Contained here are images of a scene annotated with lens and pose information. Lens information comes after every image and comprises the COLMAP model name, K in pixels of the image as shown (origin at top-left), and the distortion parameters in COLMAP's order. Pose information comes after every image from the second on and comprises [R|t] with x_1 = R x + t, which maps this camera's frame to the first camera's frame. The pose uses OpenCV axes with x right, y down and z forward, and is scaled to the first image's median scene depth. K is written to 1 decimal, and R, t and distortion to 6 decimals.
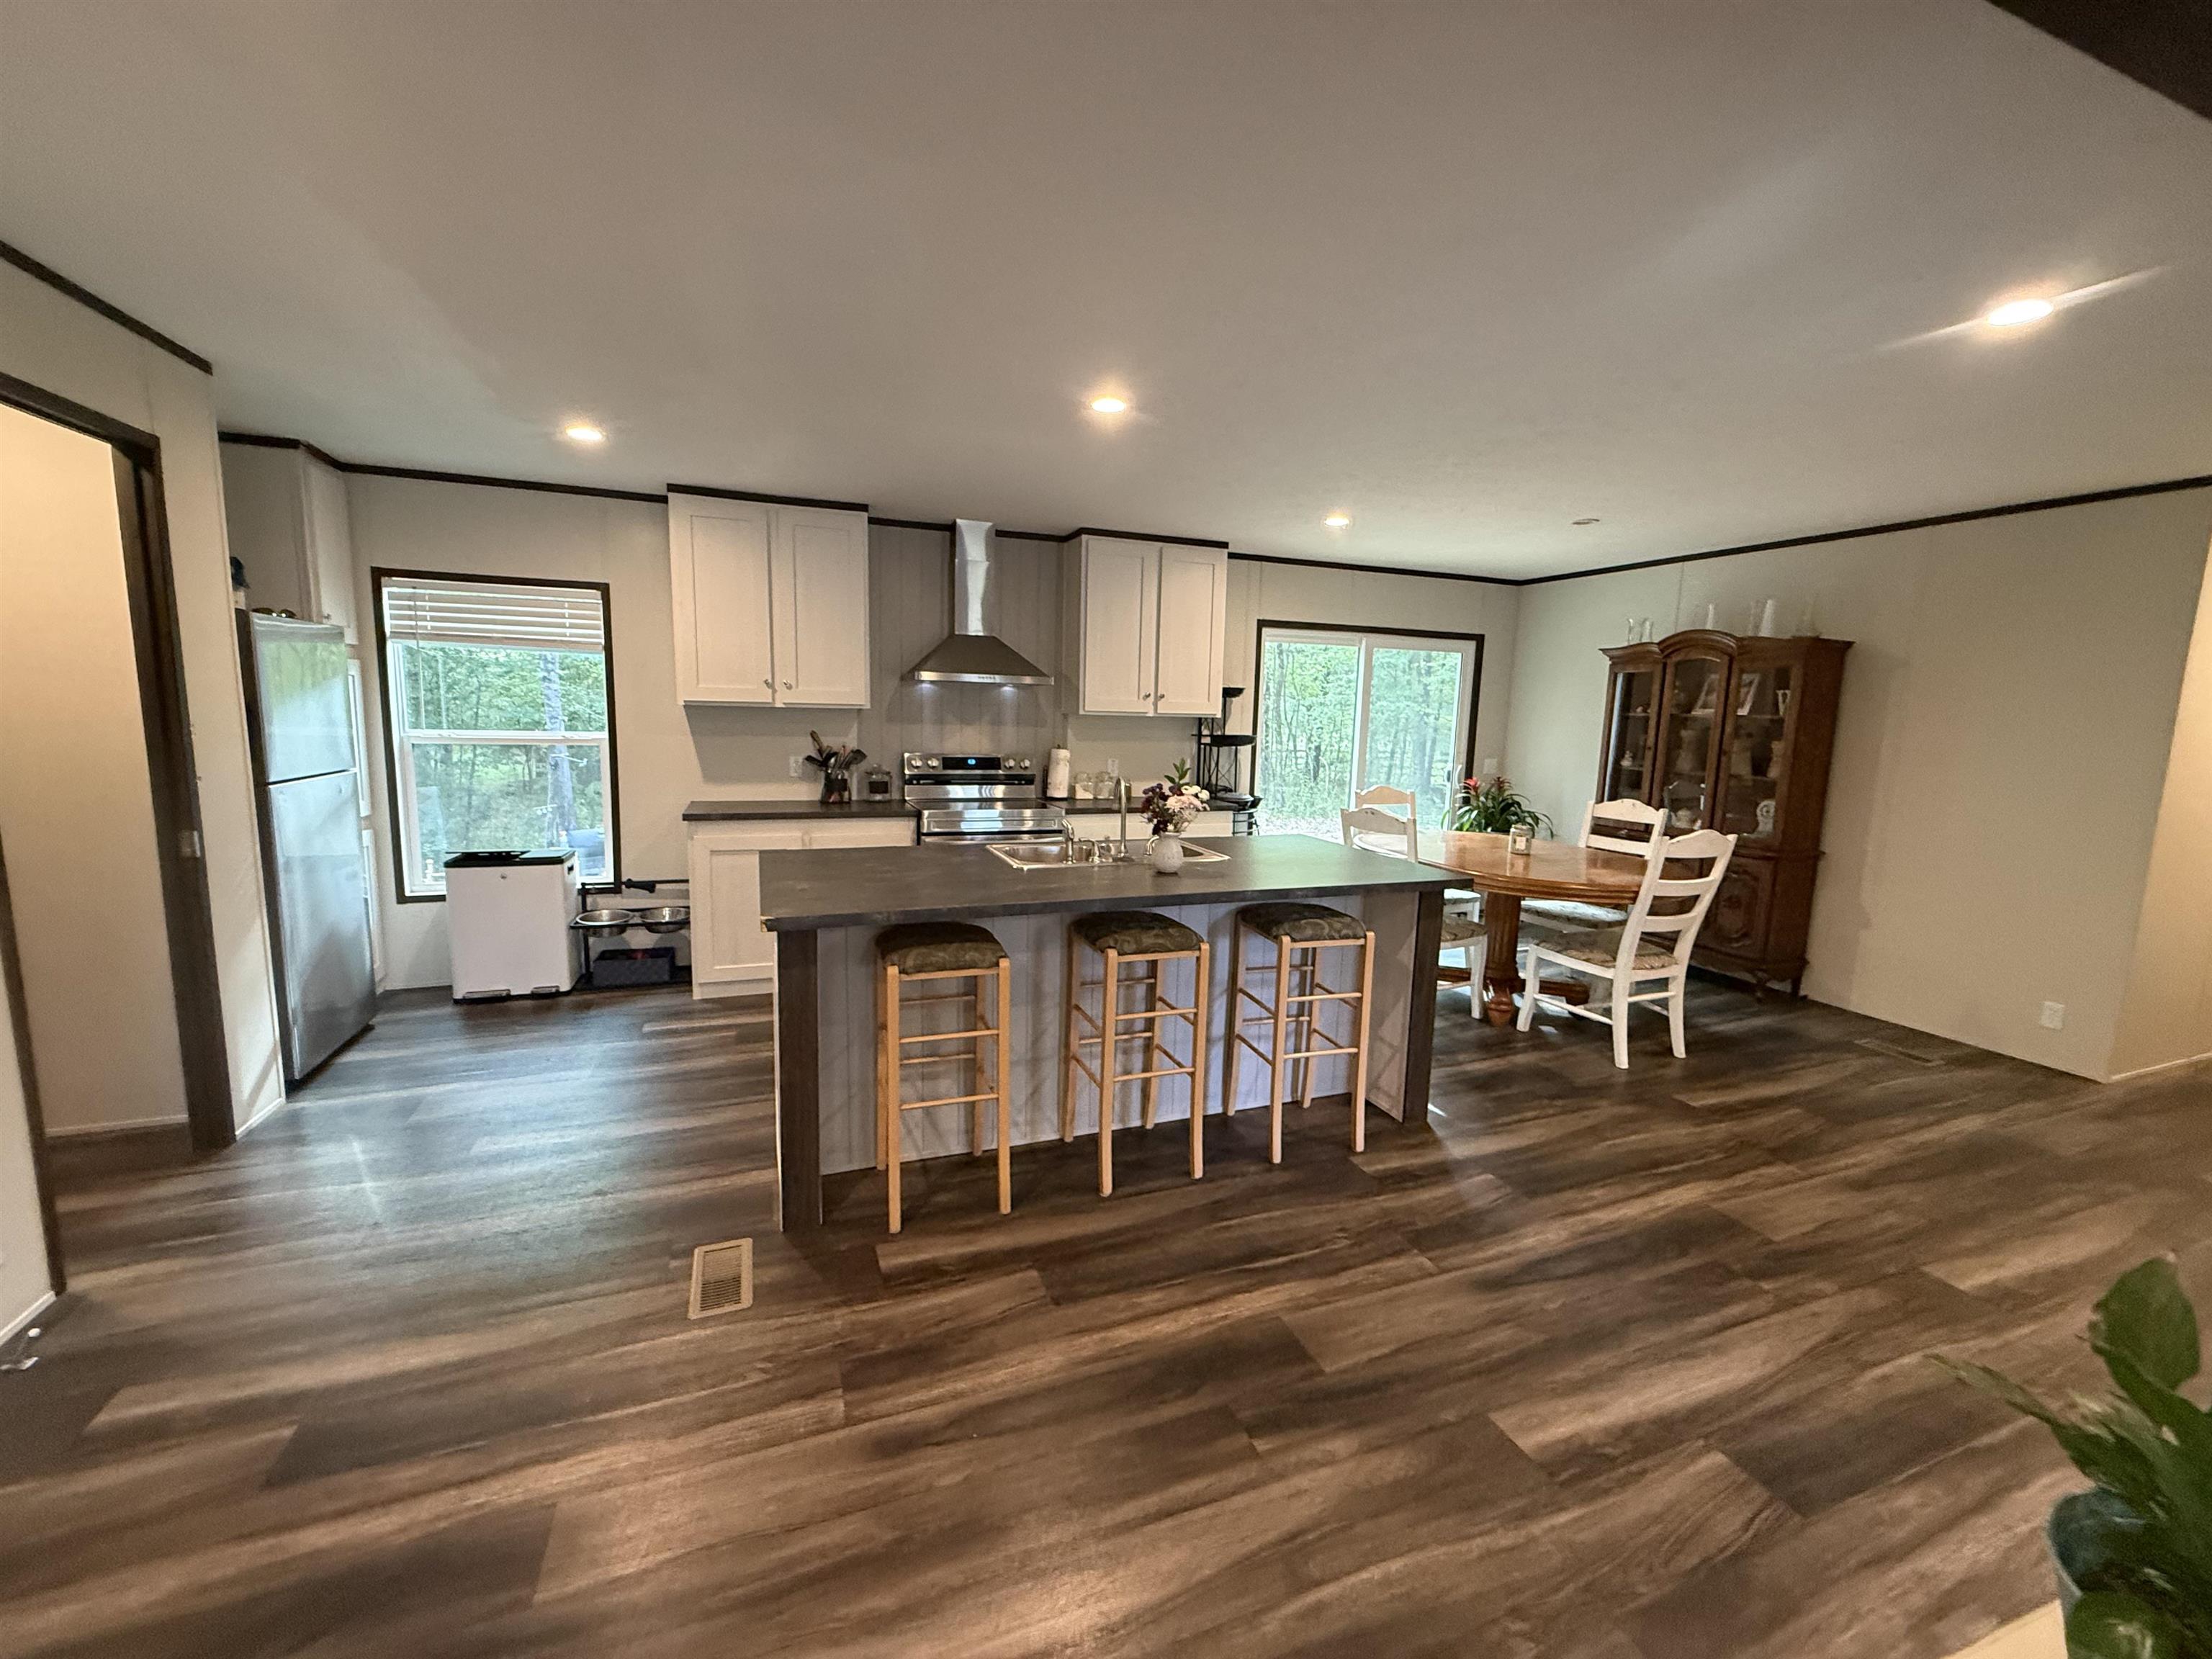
lens RADIAL K [[890.3, 0, 1095.6], [0, 890.3, 827.8], [0, 0, 1]] dist [0.000594, -0.000112]
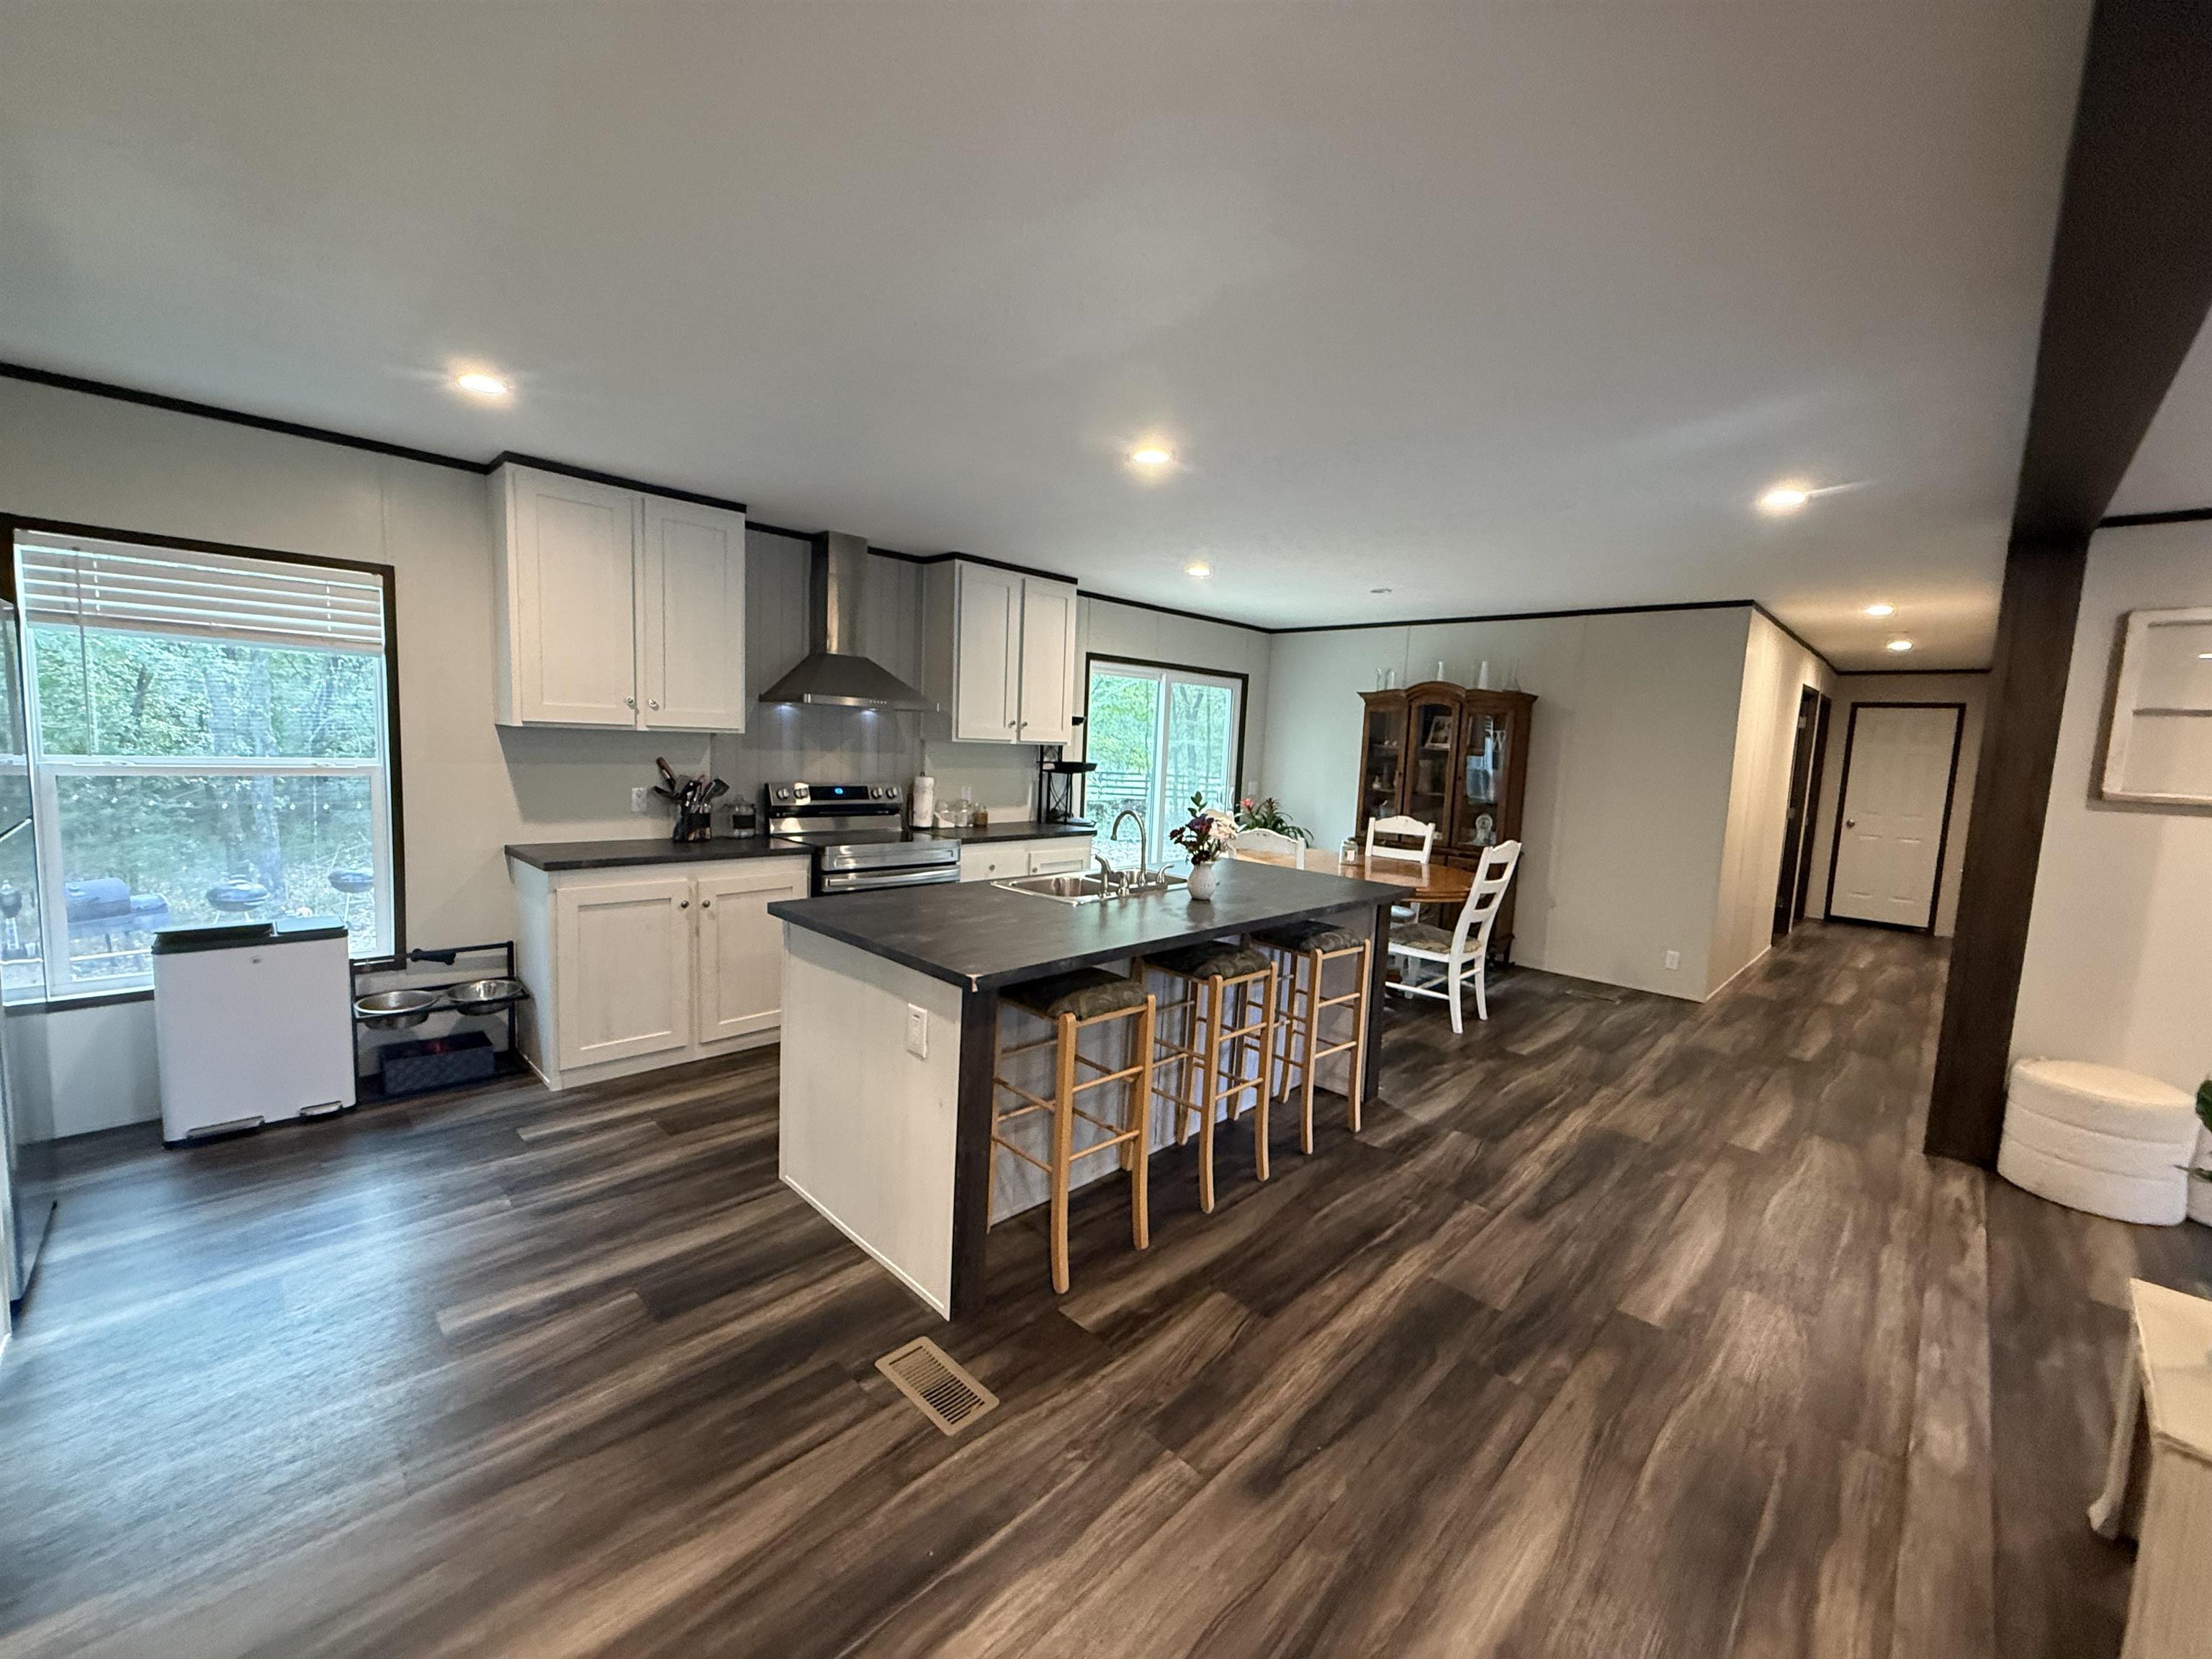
lens RADIAL K [[890.2, 0, 1106.0], [0, 890.2, 829.5], [0, 0, 1]] dist [-0.000475, -0.000191]
pose [[0.909364, -0.028550, 0.415020, -0.308441], [0.035890, 0.999307, -0.009895, -0.017589], [-0.414450, 0.023893, 0.909758, 0.052269]]
